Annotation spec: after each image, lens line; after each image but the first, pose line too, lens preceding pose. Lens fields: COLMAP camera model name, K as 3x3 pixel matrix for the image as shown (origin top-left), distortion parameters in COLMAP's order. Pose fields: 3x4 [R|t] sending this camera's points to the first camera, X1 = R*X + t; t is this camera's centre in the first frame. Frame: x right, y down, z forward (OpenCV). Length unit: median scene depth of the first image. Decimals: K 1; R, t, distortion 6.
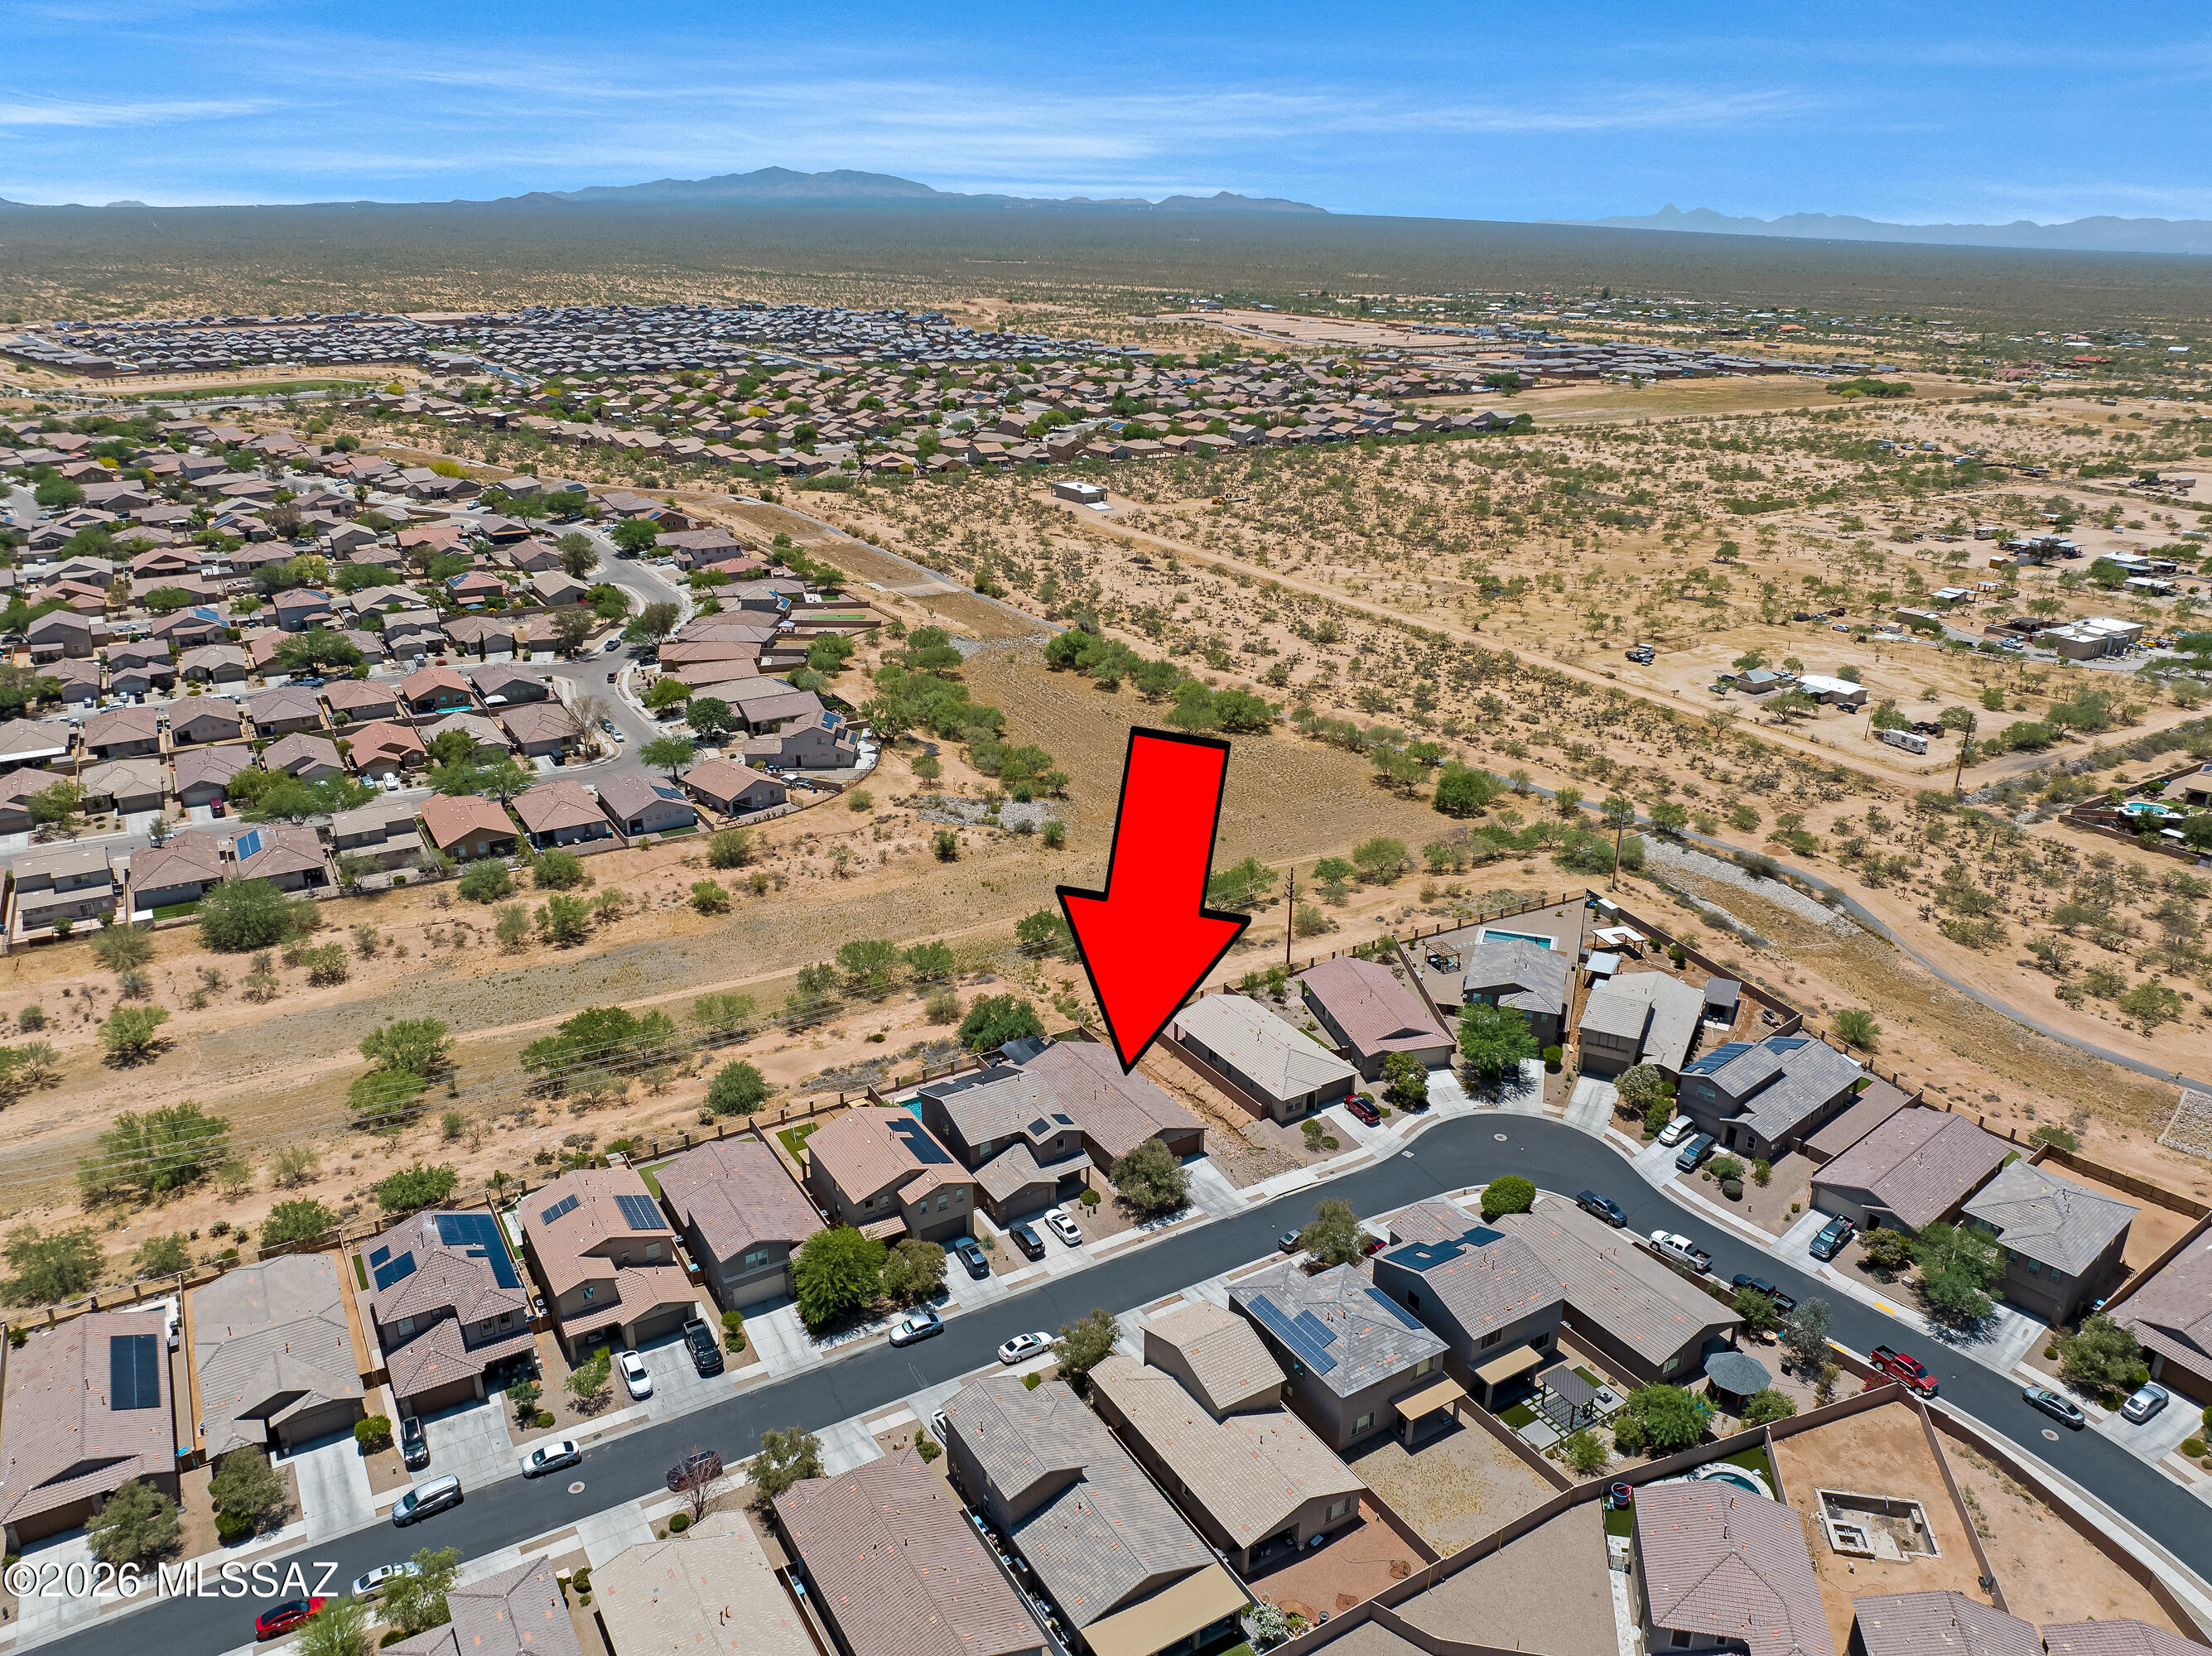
lens RADIAL K [[1558.2, 0, 1105.1], [0, 1558.2, 828.4], [0, 0, 1]] dist [-0.030967, 0.001267]
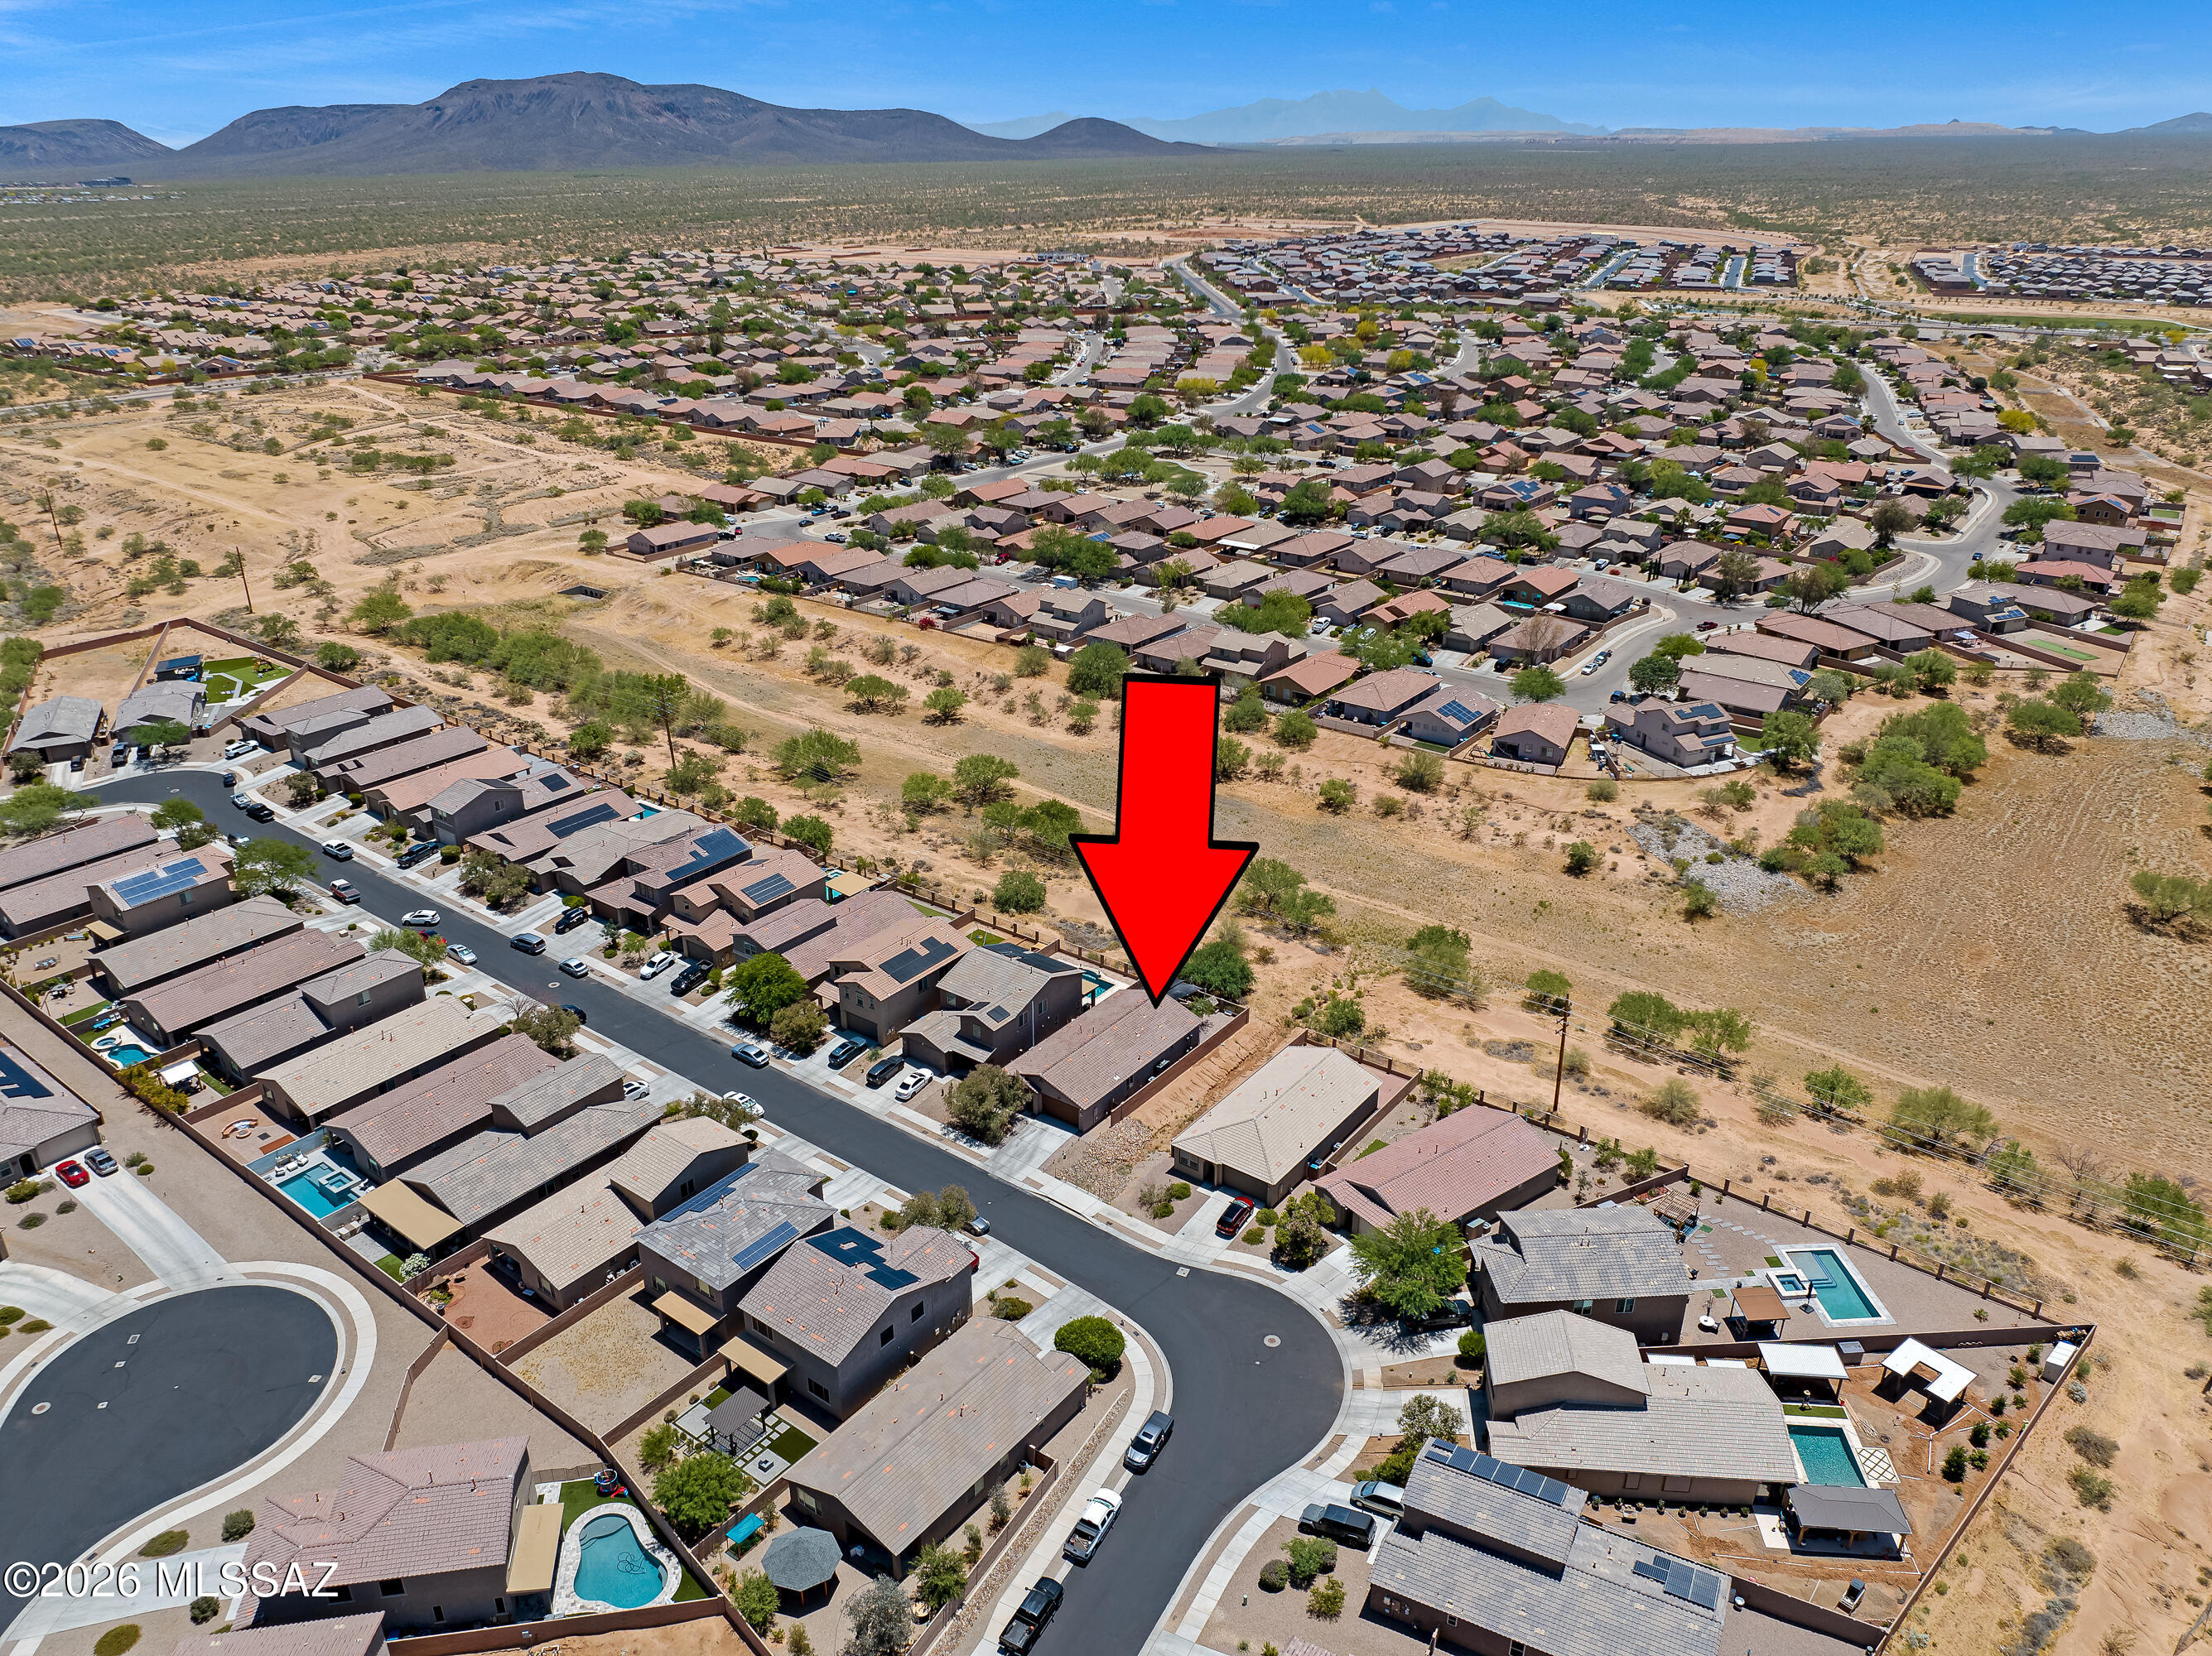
lens RADIAL K [[1558.2, 0, 1105.6], [0, 1558.2, 824.3], [0, 0, 1]] dist [-0.030967, 0.001267]
pose [[0.366177, 0.366269, -0.855431, 0.758937], [-0.331827, 0.910241, 0.247695, -0.188154], [0.869371, 0.193155, 0.454847, 0.514661]]
